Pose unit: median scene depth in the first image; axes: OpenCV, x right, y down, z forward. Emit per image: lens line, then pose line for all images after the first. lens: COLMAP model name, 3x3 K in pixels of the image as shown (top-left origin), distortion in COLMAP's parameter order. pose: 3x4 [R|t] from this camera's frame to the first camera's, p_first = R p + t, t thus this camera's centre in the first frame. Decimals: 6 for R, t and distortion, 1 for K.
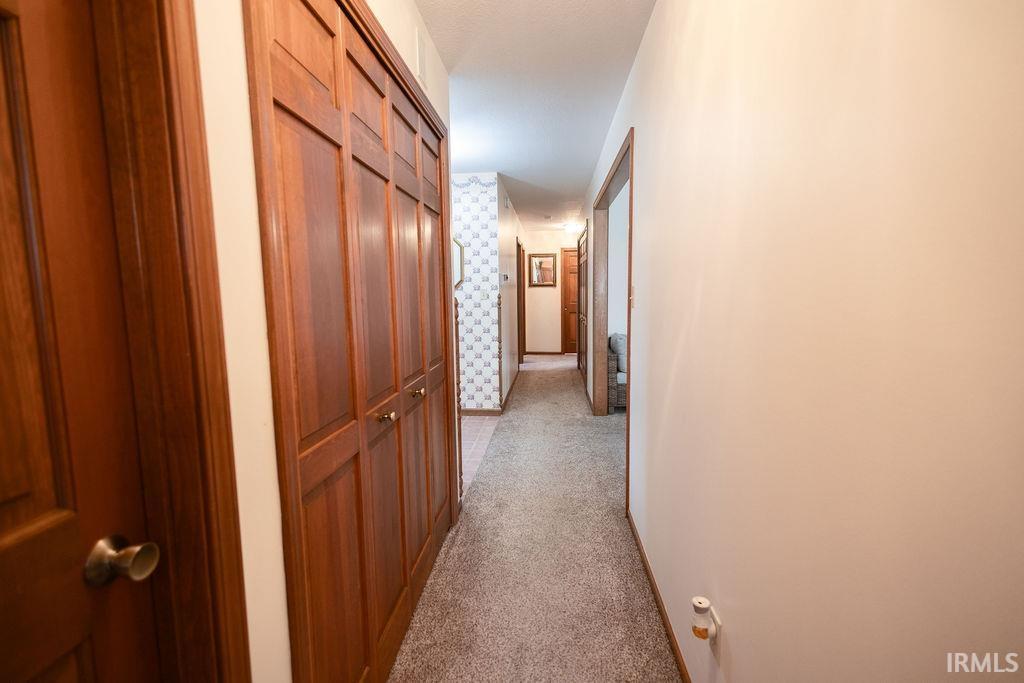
lens RADIAL K [[471.0, 0, 513.4], [0, 471.0, 343.7], [0, 0, 1]] dist [0.016050, -0.002925]
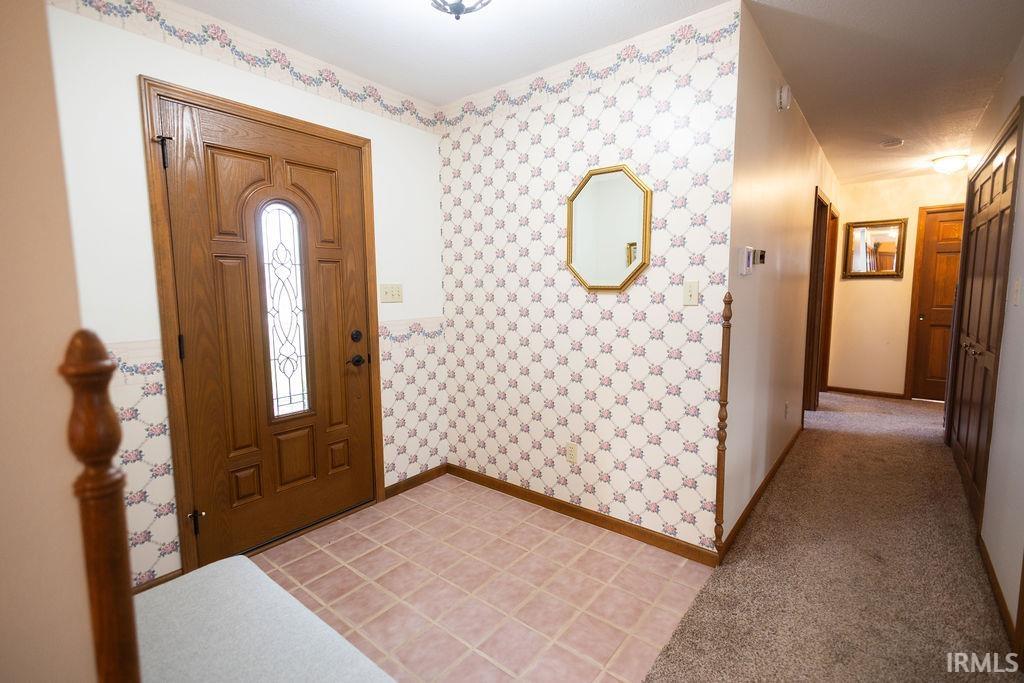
lens RADIAL K [[471.0, 0, 509.0], [0, 471.0, 337.3], [0, 0, 1]] dist [0.016050, -0.002925]
pose [[0.827259, 0.068882, -0.557583, 0.033411], [-0.068101, 0.997432, 0.022183, -0.043686], [0.557679, 0.019621, 0.829825, 0.375129]]
